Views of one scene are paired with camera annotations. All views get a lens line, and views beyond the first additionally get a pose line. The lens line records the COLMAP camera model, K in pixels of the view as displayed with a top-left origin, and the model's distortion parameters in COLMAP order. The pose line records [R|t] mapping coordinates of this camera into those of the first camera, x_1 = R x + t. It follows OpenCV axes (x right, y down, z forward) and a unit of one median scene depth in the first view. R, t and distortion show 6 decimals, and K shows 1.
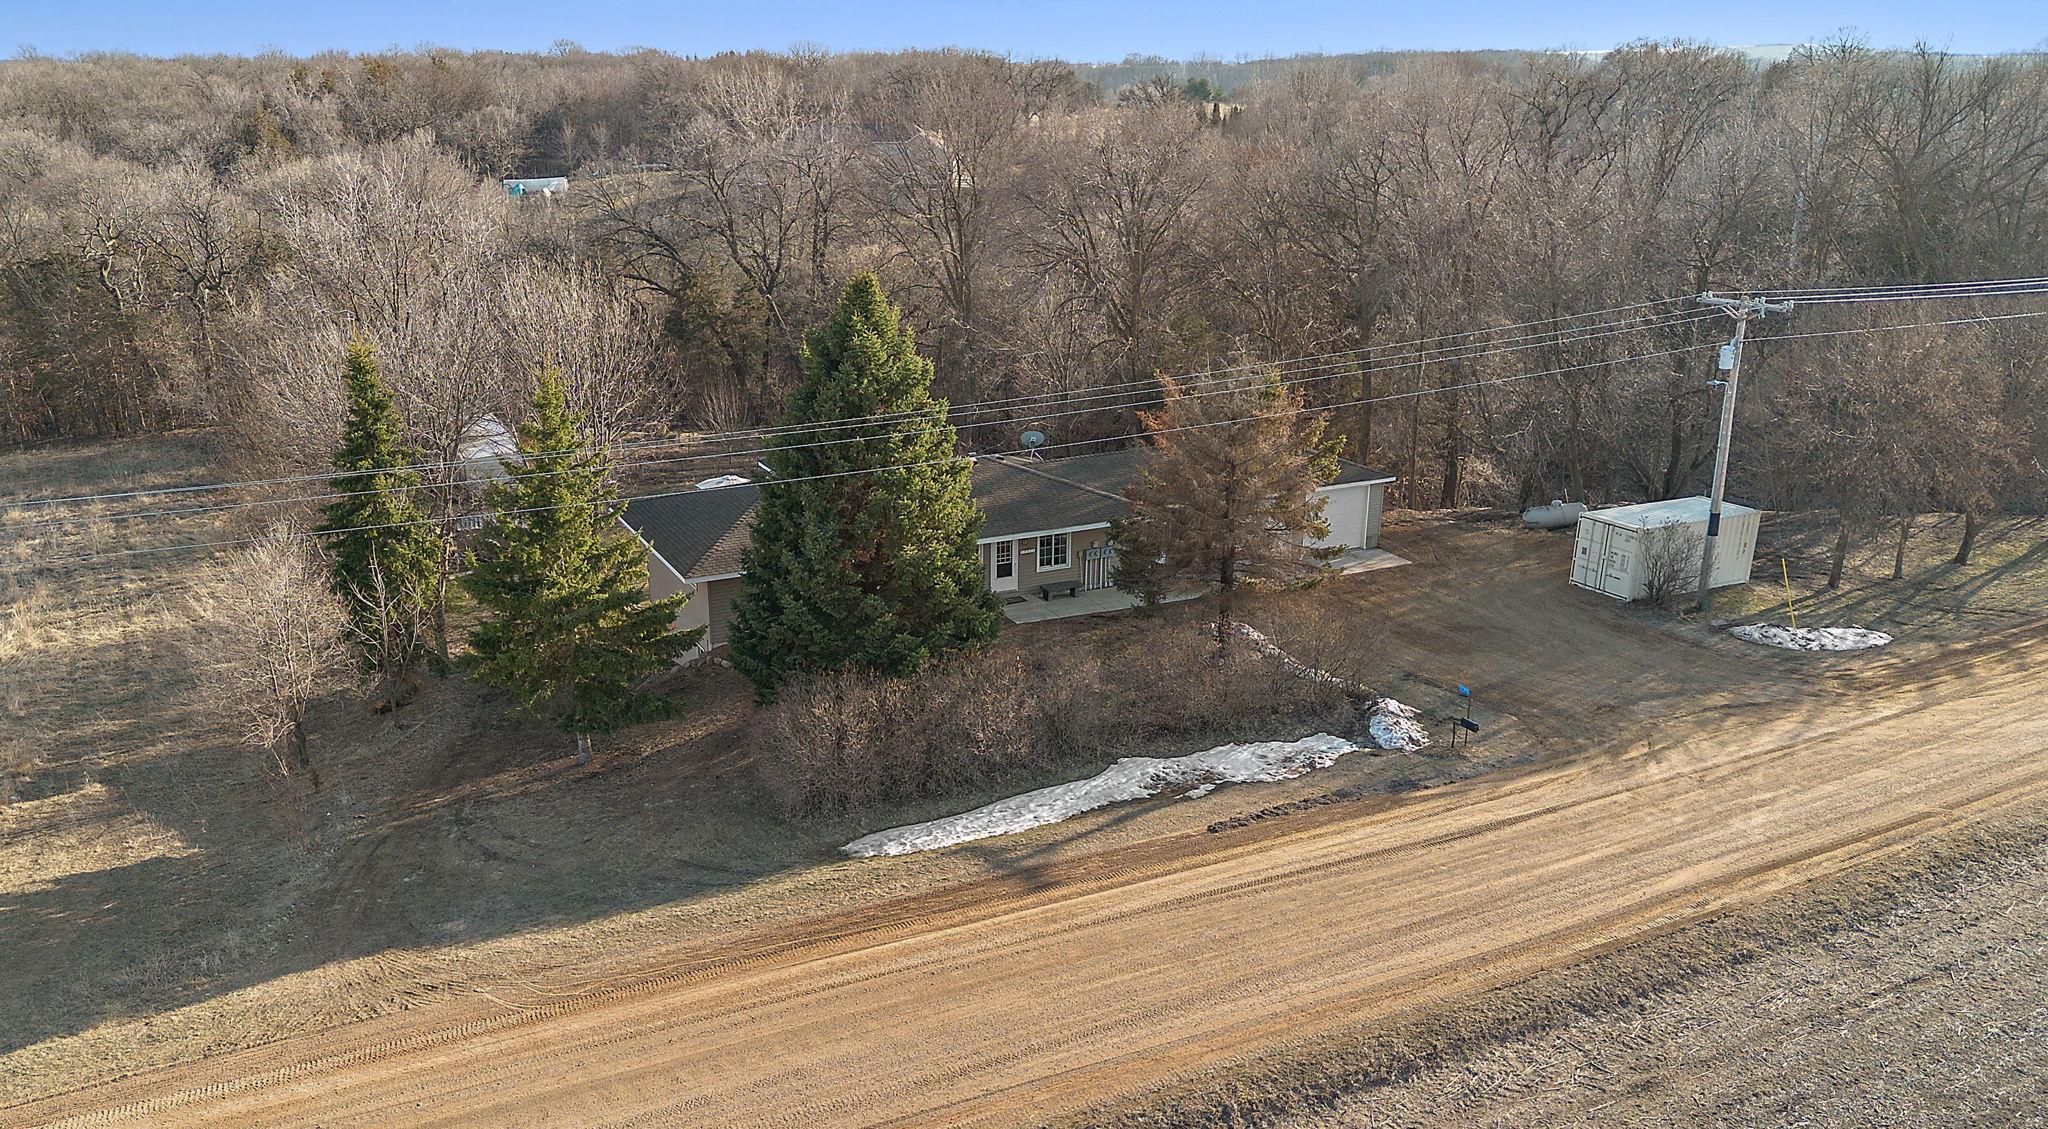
lens RADIAL K [[1604.9, 0, 977.8], [0, 1604.9, 570.4], [0, 0, 1]] dist [0.094183, -0.119226]
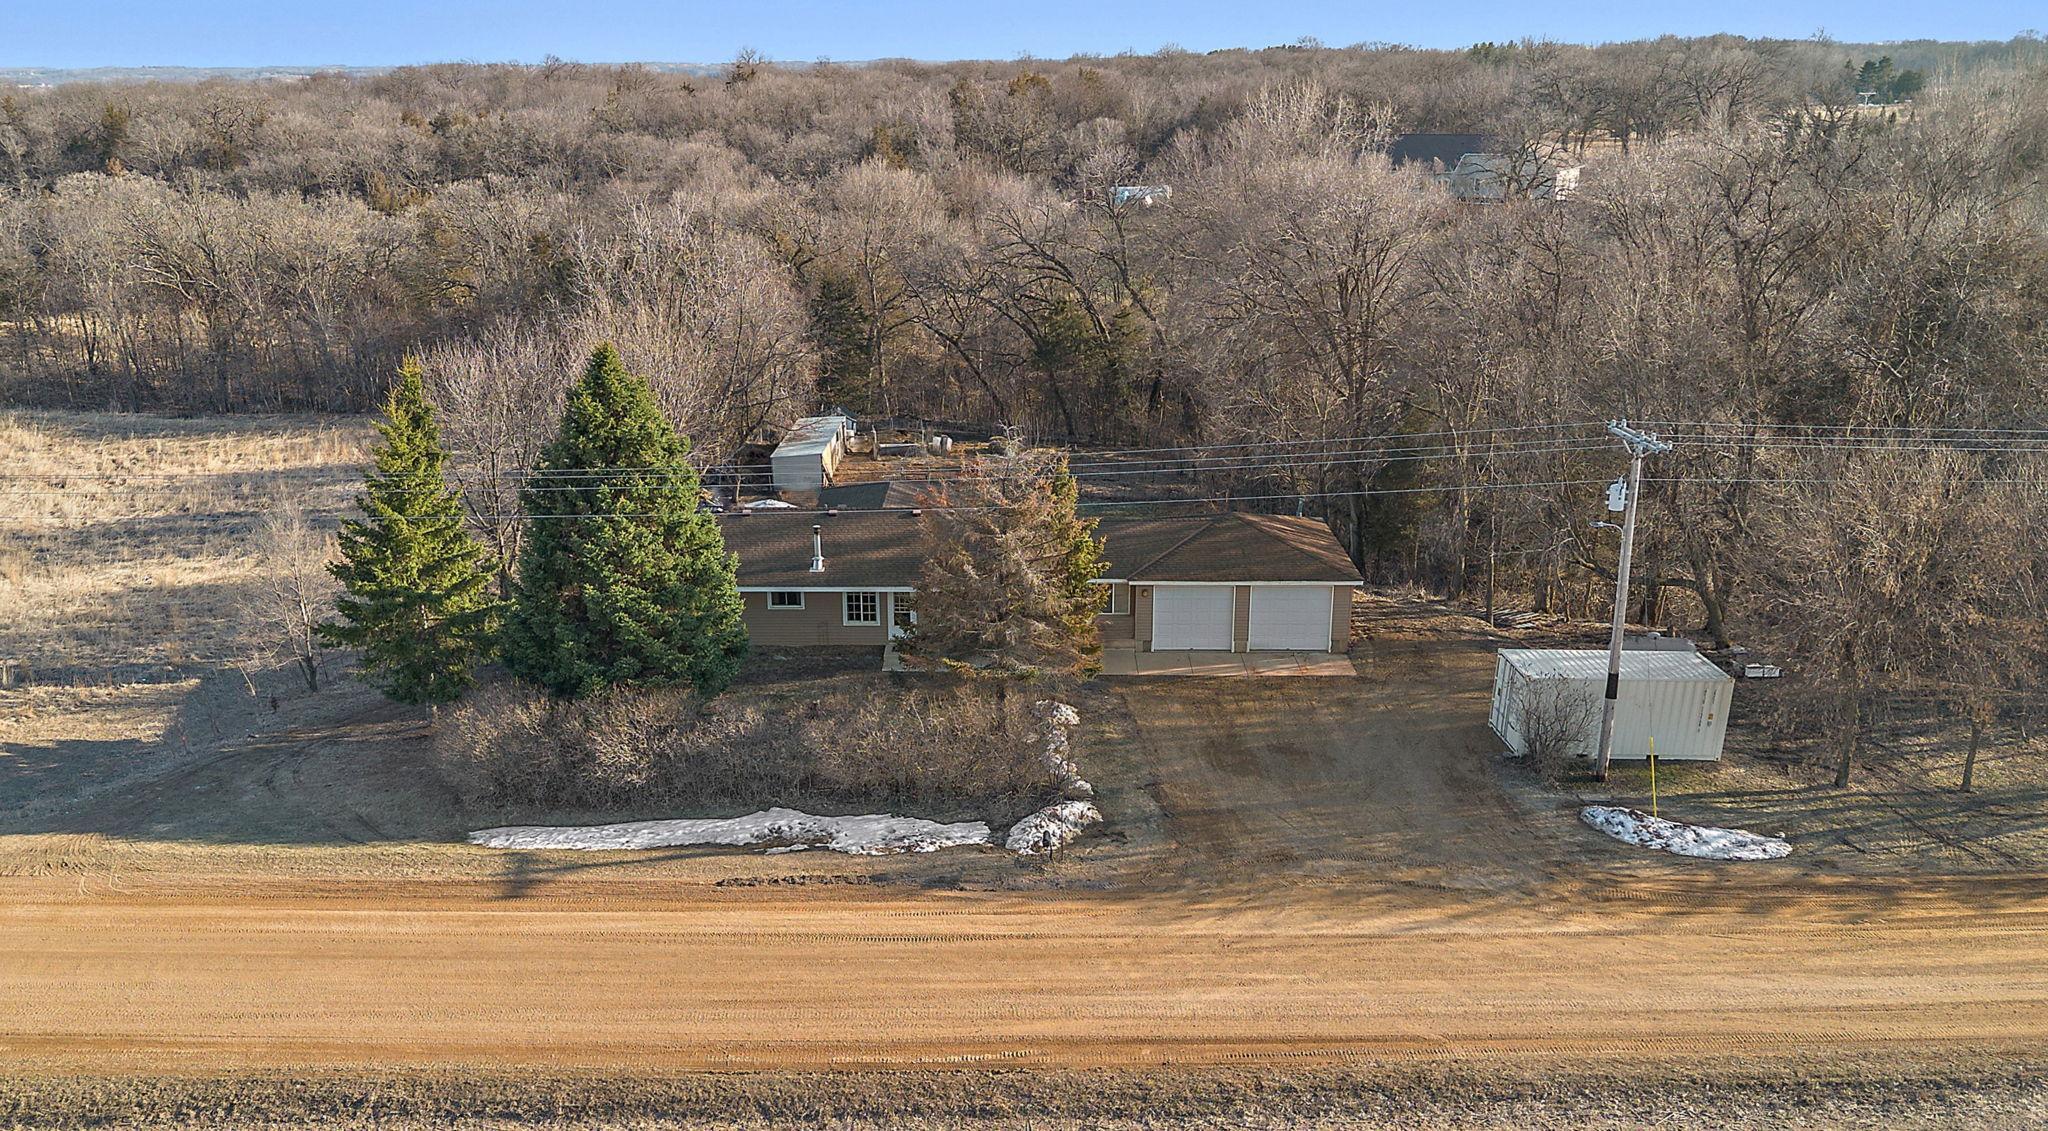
lens RADIAL K [[1604.9, 0, 977.8], [0, 1604.9, 571.4], [0, 0, 1]] dist [0.094183, -0.119226]
pose [[0.888302, 0.131217, -0.440116, 0.680973], [-0.129362, 0.991002, 0.034363, -0.096912], [0.440664, 0.026409, 0.897283, 0.088095]]
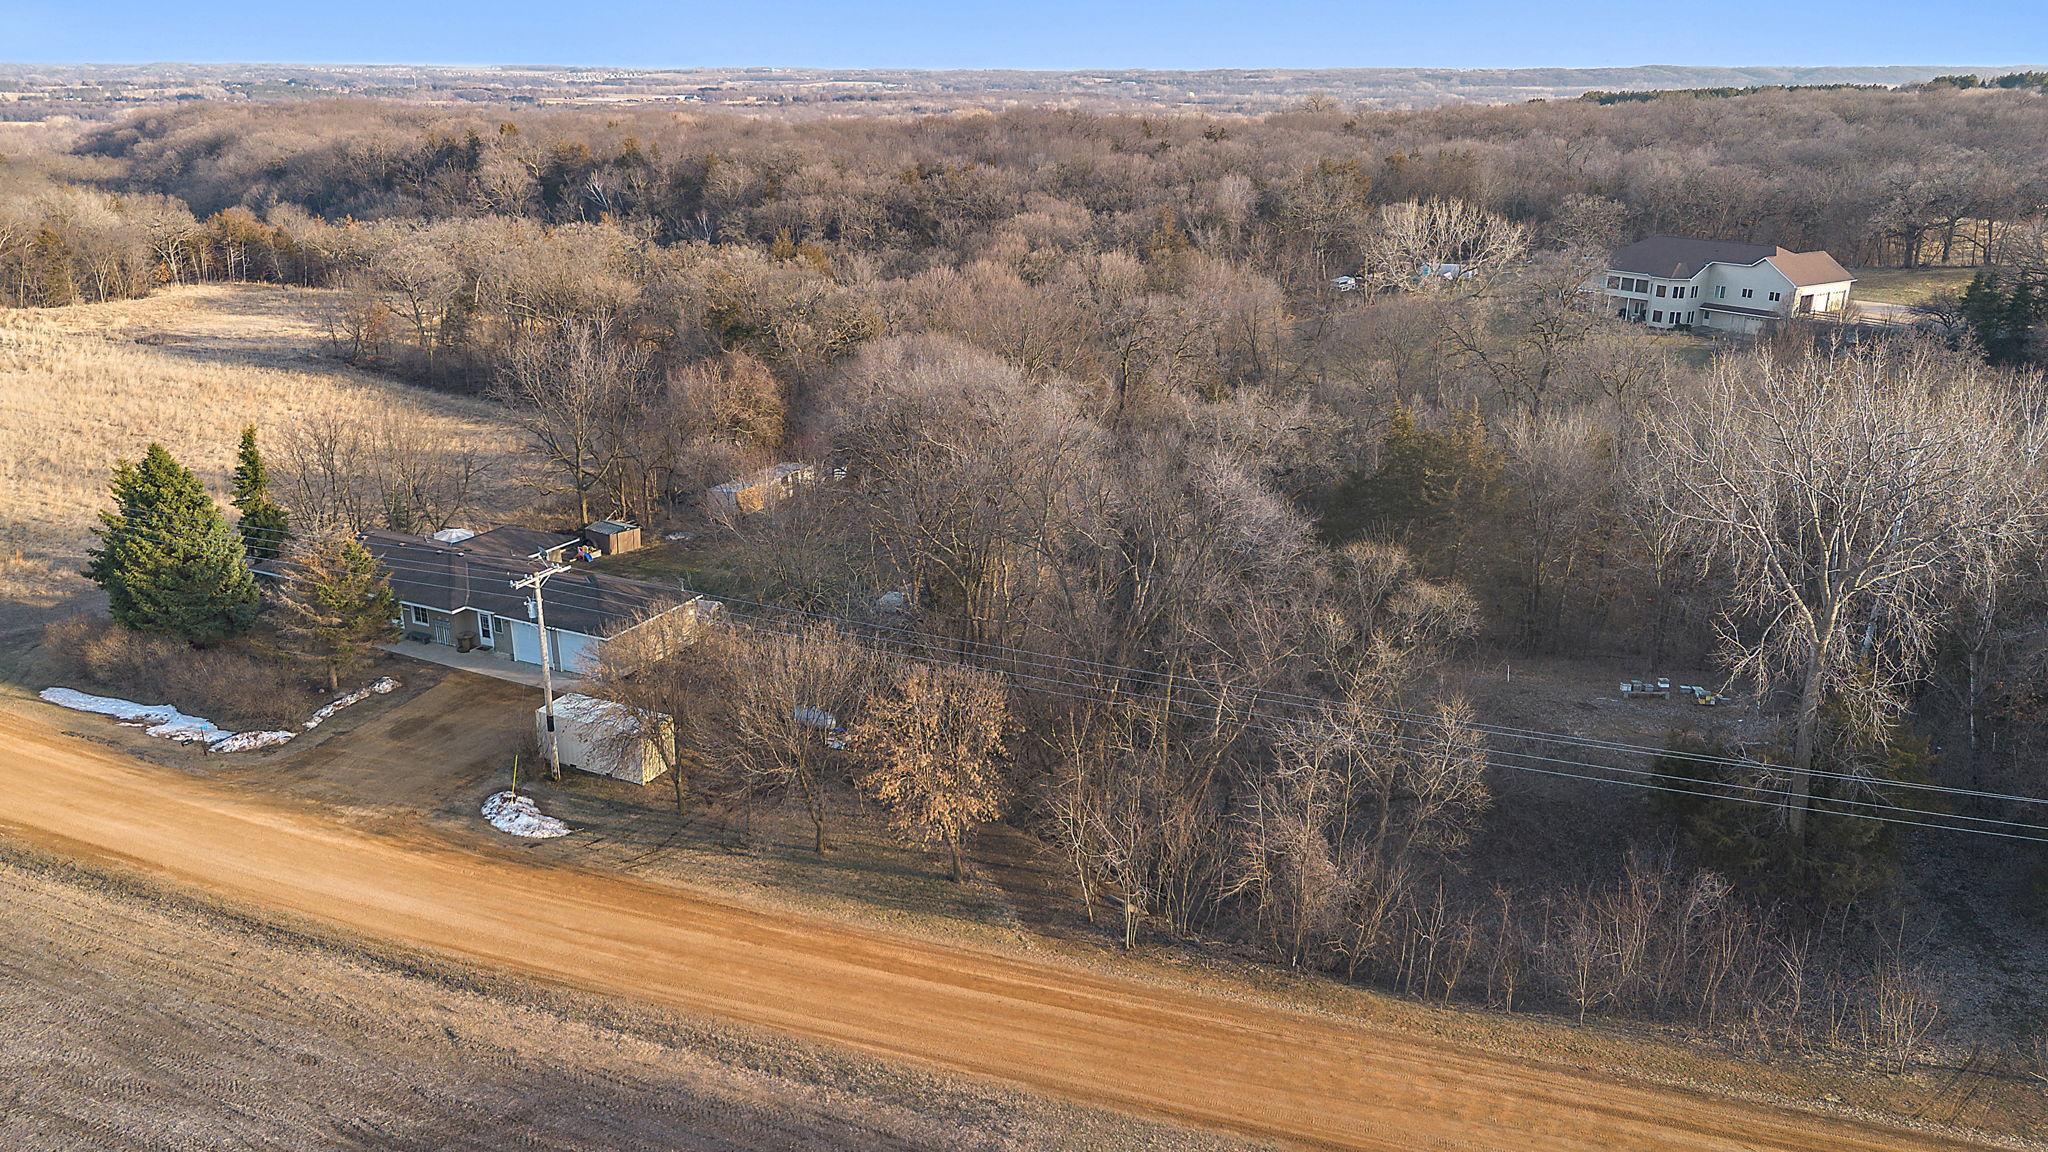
lens RADIAL K [[1483.3, 0, 1027.5], [0, 1483.3, 558.8], [0, 0, 1]] dist [0.085462, -0.099809]
pose [[0.613753, 0.249924, -0.748896, 2.147067], [-0.241805, 0.962493, 0.123036, -0.556847], [0.751557, 0.105574, 0.651166, 0.575500]]
